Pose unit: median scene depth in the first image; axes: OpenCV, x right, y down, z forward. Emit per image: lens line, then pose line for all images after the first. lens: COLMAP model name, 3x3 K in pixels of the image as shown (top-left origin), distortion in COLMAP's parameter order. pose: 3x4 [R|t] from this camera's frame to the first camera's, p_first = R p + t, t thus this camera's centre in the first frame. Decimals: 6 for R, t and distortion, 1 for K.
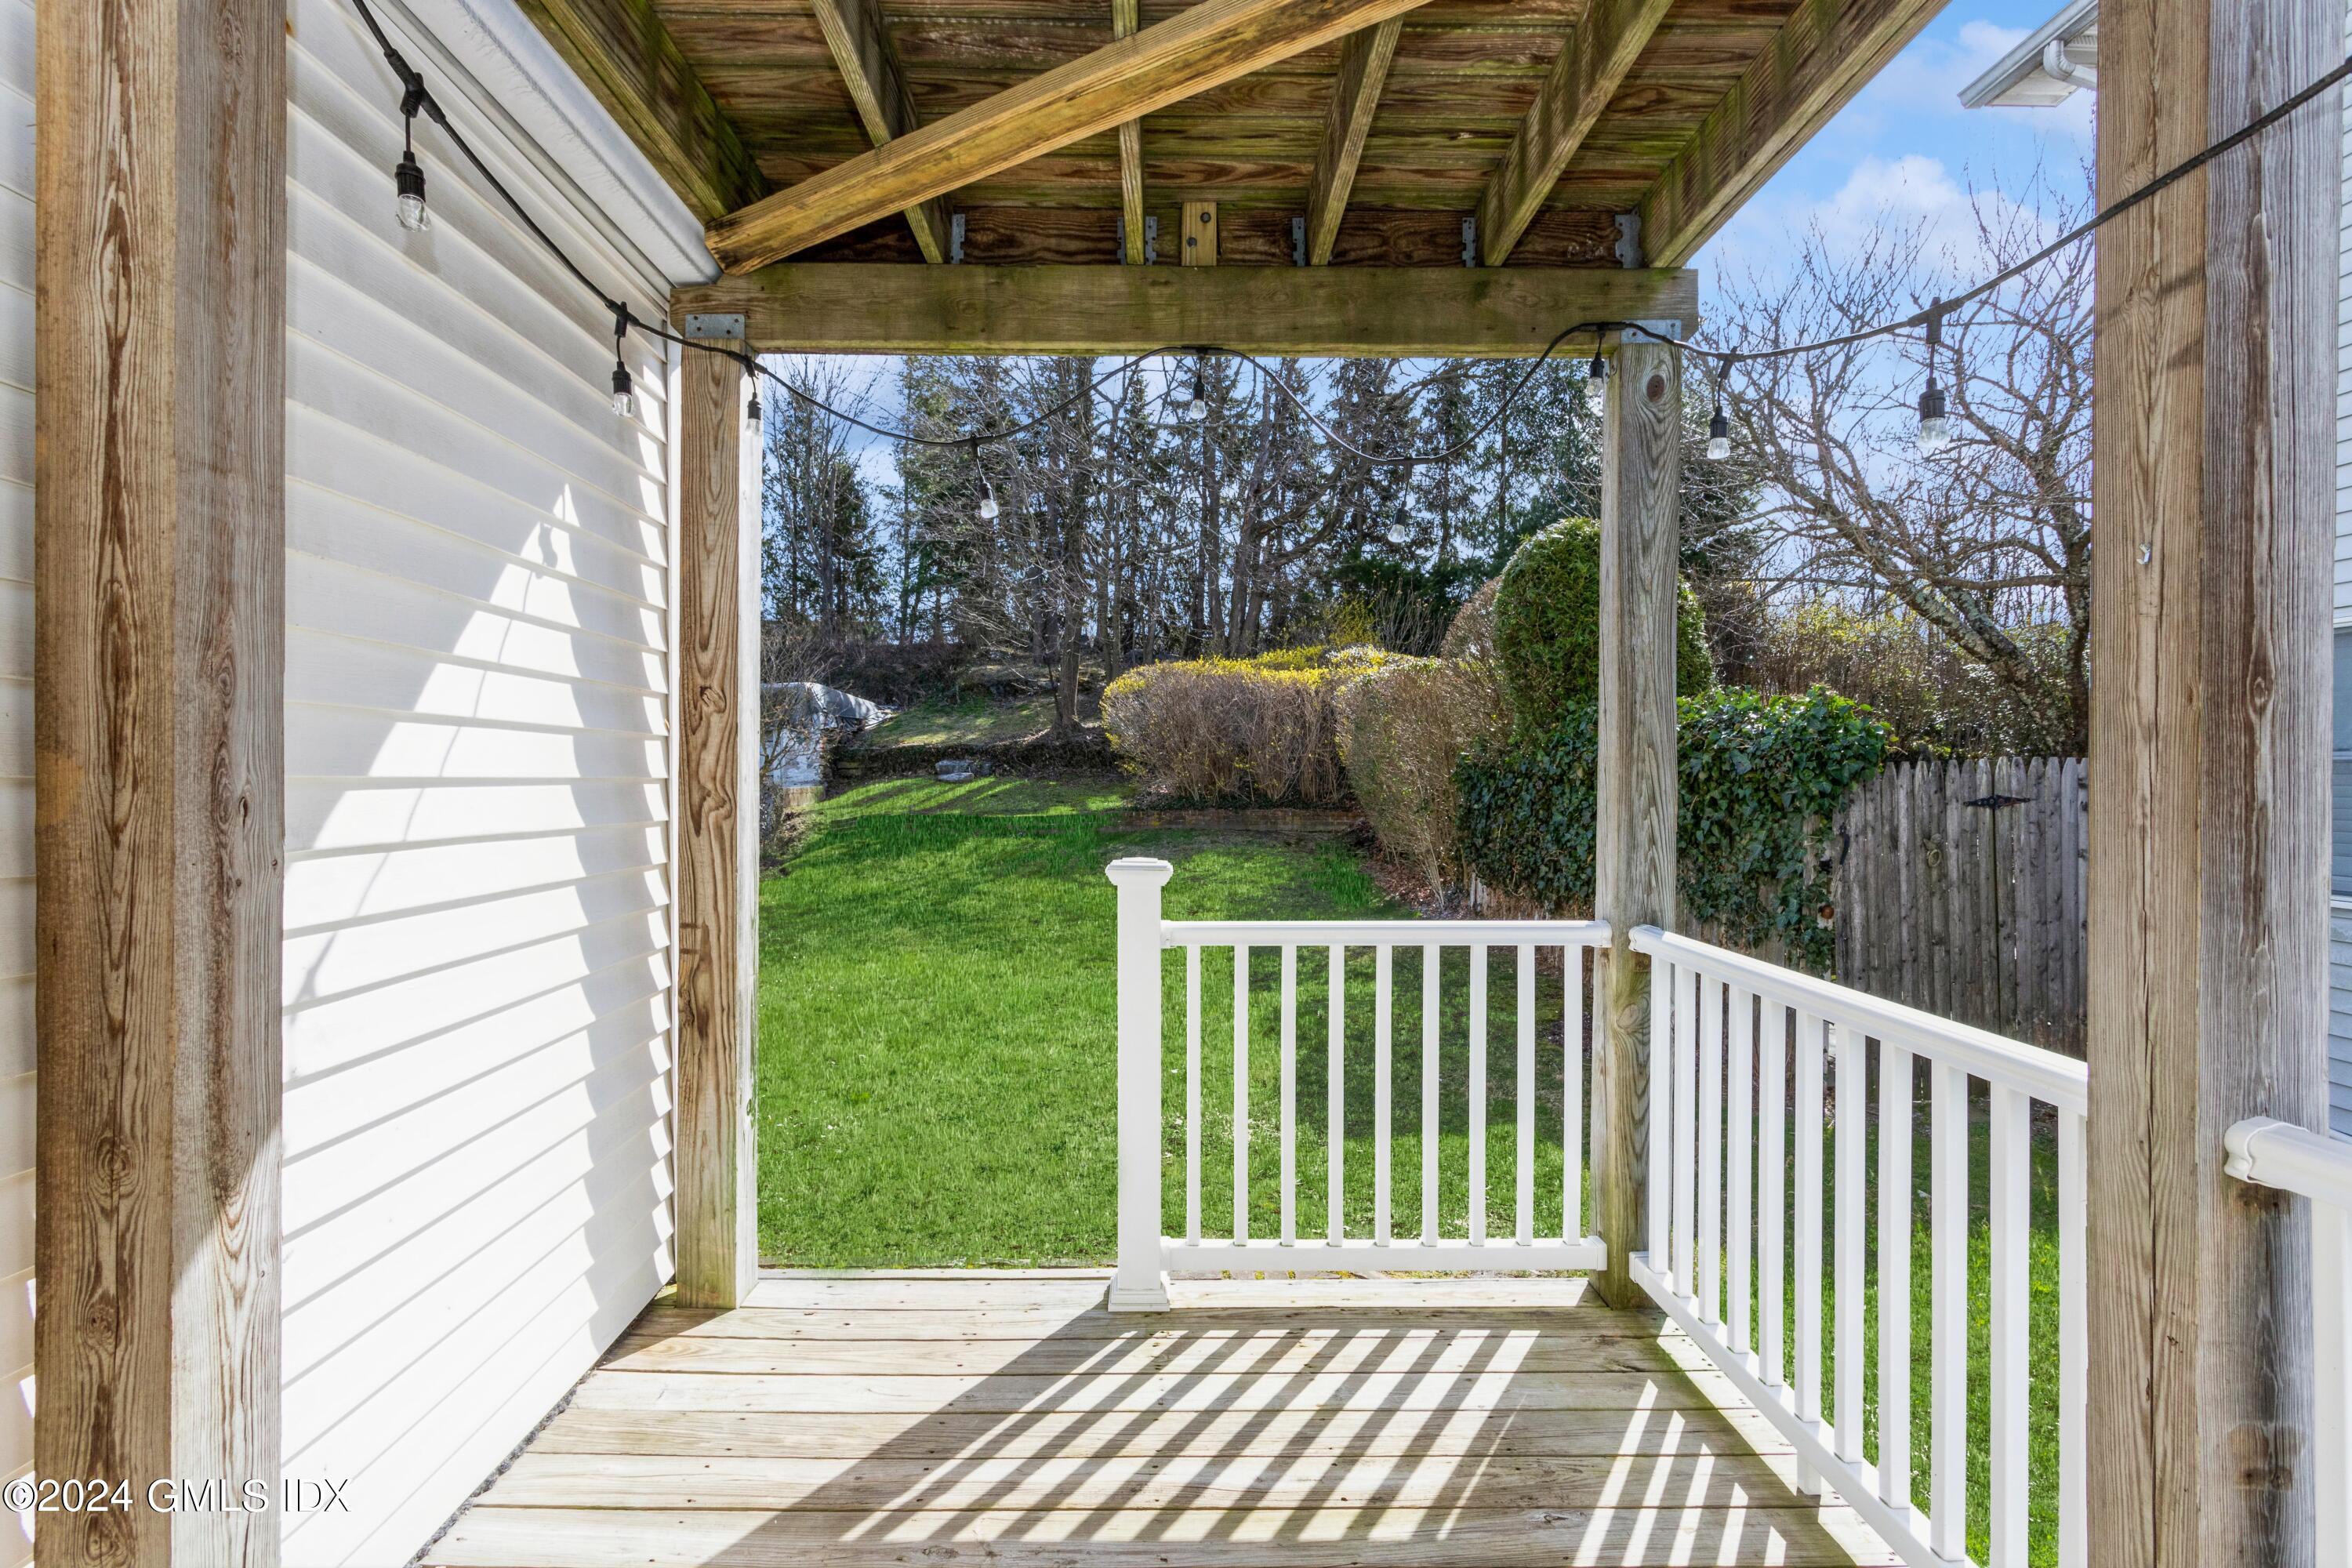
lens RADIAL K [[1115.6, 0, 1164.4], [0, 1115.6, 787.9], [0, 0, 1]] dist [-0.003556, 0.003712]
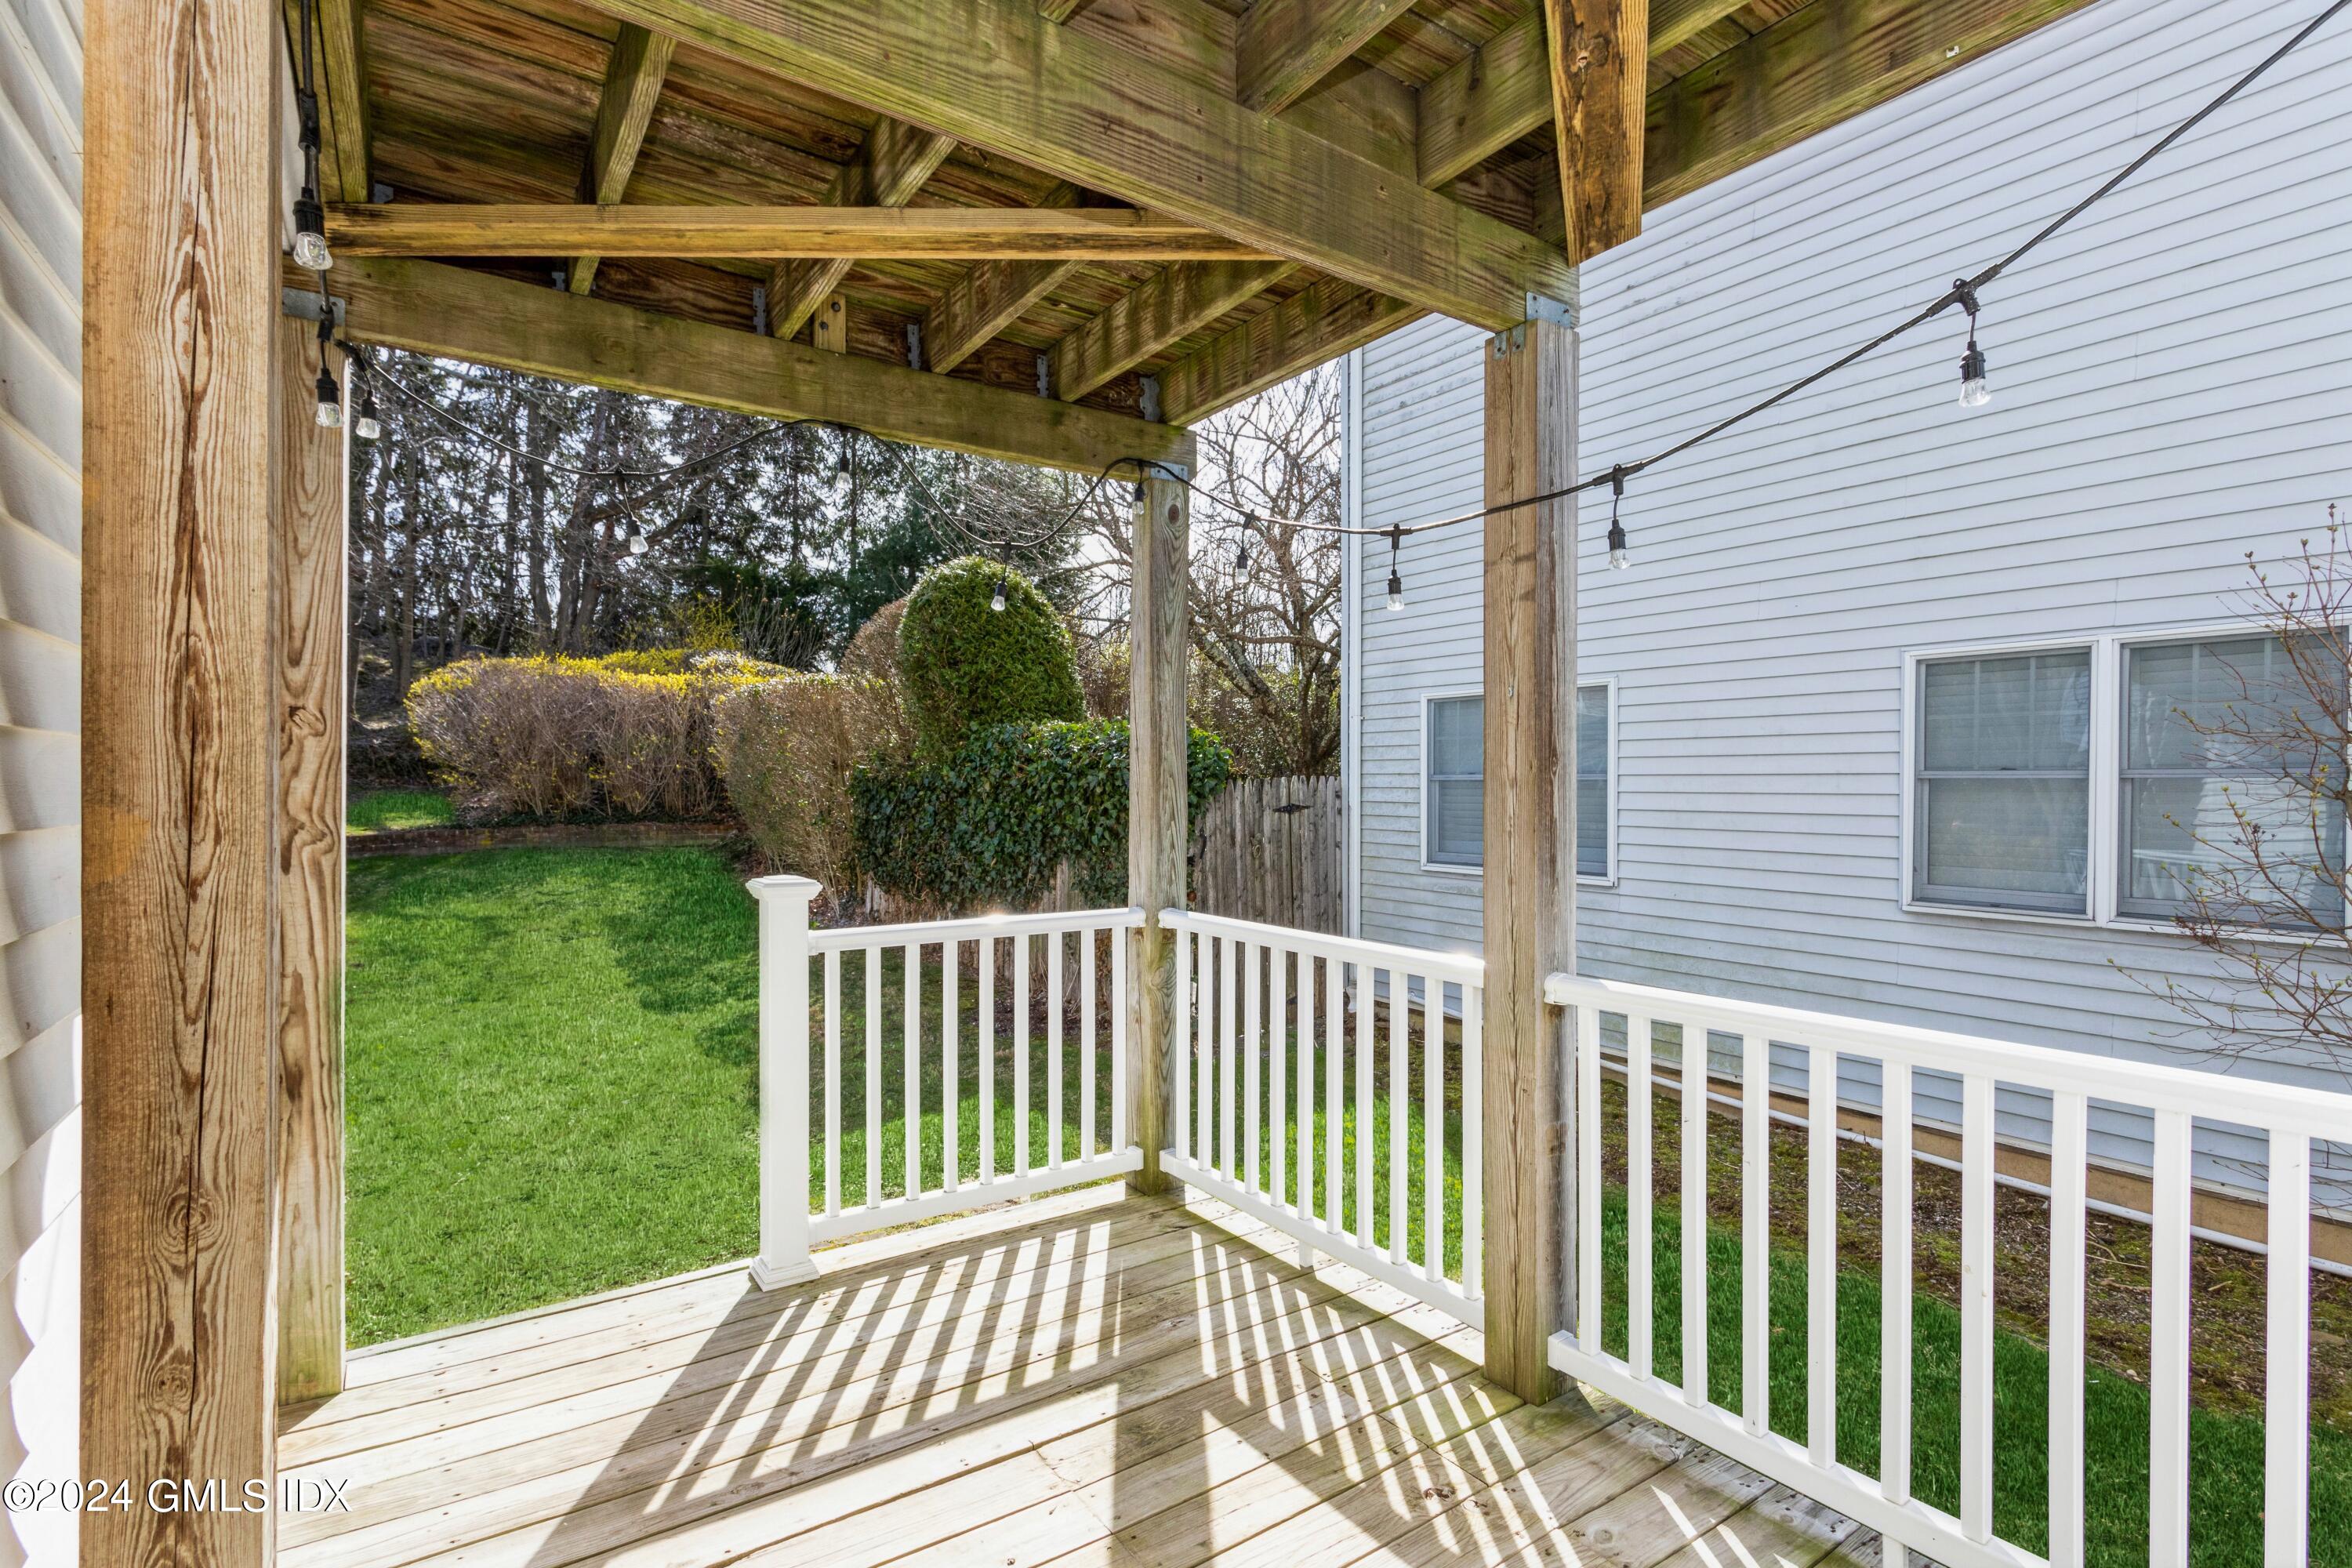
lens RADIAL K [[1115.6, 0, 1179.5], [0, 1115.6, 793.6], [0, 0, 1]] dist [-0.003556, 0.003712]
pose [[0.827640, -0.005092, 0.561237, -0.327310], [0.006544, 0.999978, -0.000577, -0.015489], [-0.561222, 0.004150, 0.827655, -0.136684]]
